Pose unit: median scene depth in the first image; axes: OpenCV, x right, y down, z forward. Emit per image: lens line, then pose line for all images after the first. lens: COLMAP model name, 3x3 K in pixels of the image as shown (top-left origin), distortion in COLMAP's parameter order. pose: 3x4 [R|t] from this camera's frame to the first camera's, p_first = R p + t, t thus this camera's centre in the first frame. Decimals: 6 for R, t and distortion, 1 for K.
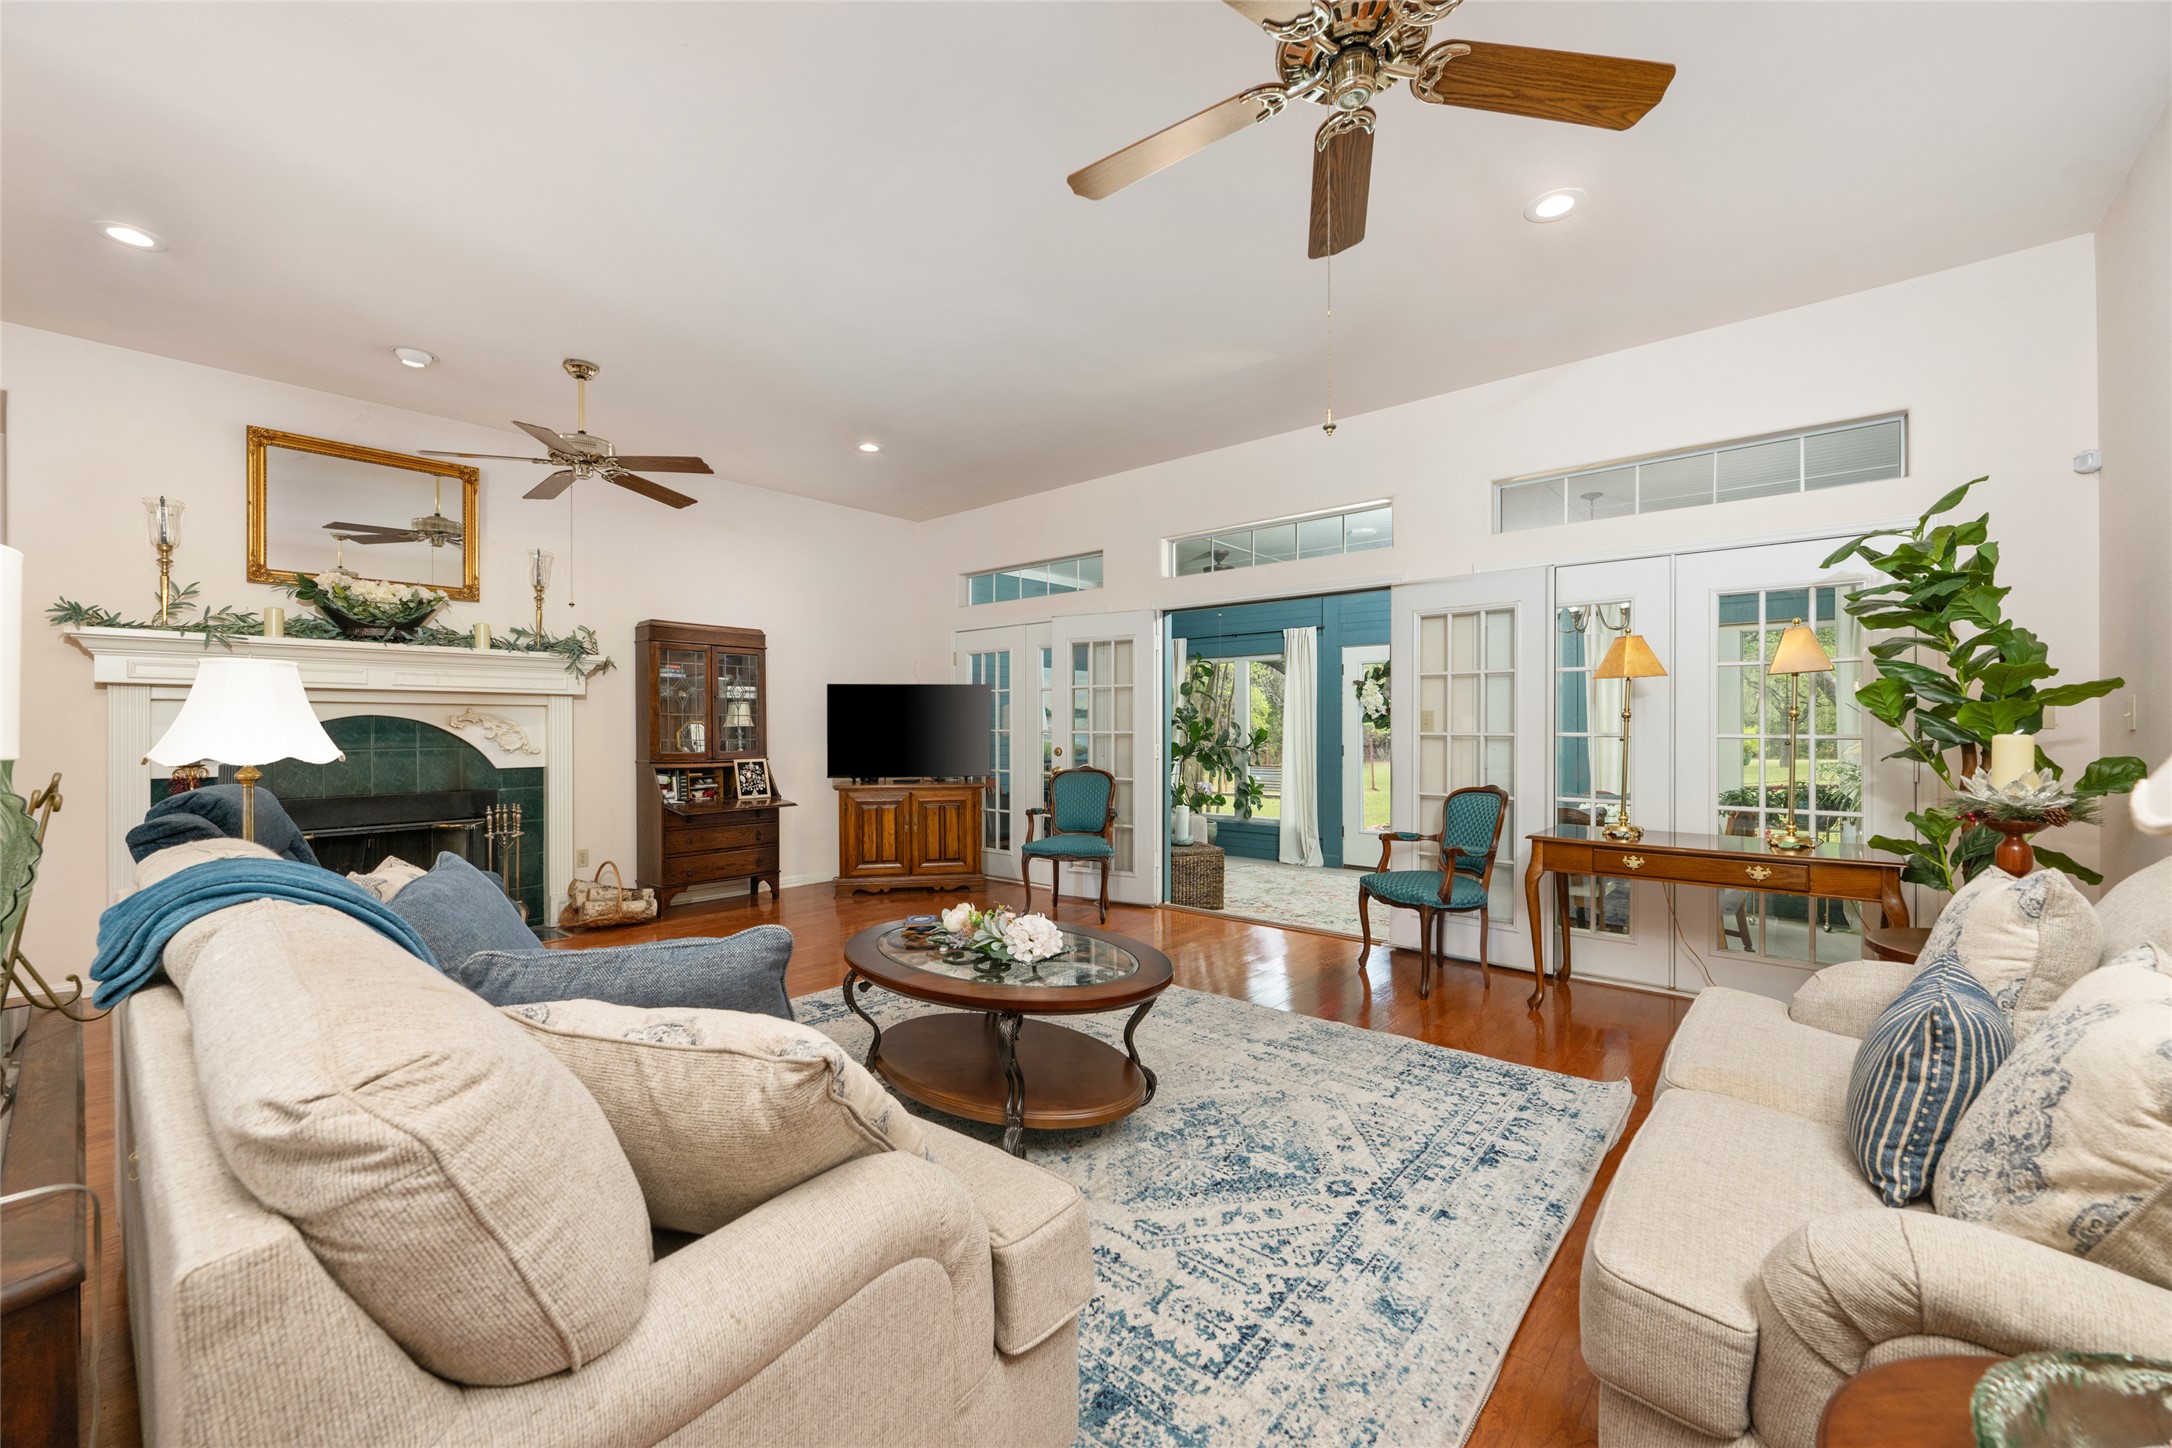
lens RADIAL K [[875.1, 0, 1086.0], [0, 875.1, 724.0], [0, 0, 1]] dist [0.000095, -0.000001]
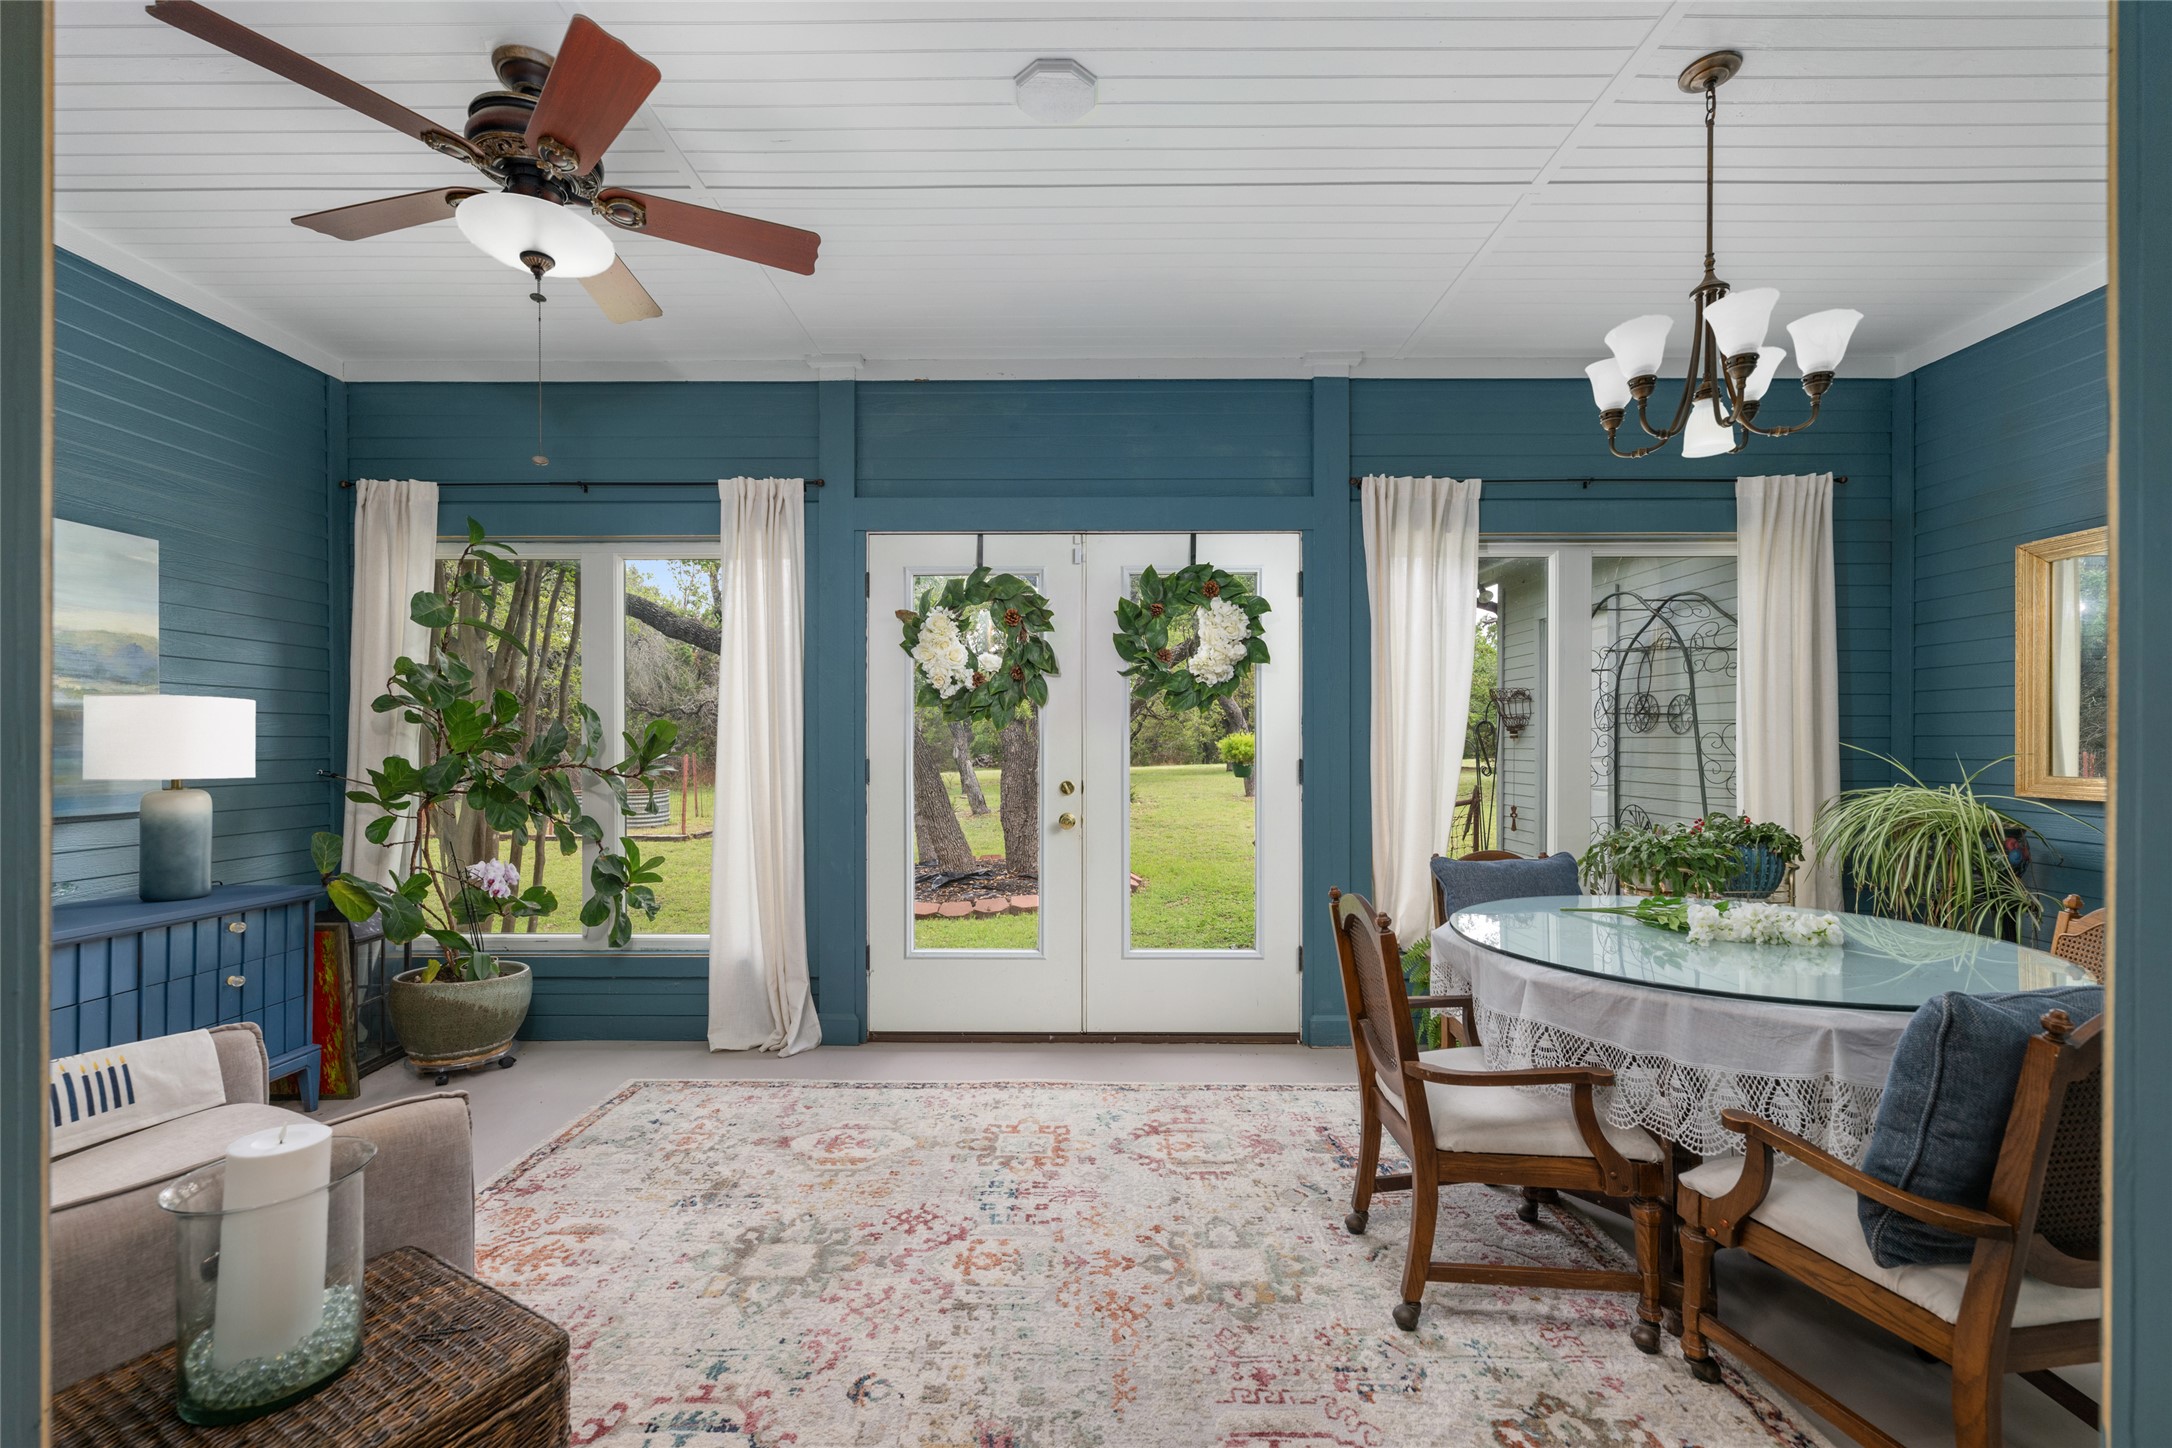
lens RADIAL K [[904.8, 0, 1086.0], [0, 904.8, 724.0], [0, 0, 1]] dist [0.000074, 0.000007]
pose [[0.770036, 0.000766, 0.638000, 0.083994], [-0.003684, 0.999988, 0.003245, 0.004649], [-0.637990, -0.004849, 0.770029, 0.540915]]
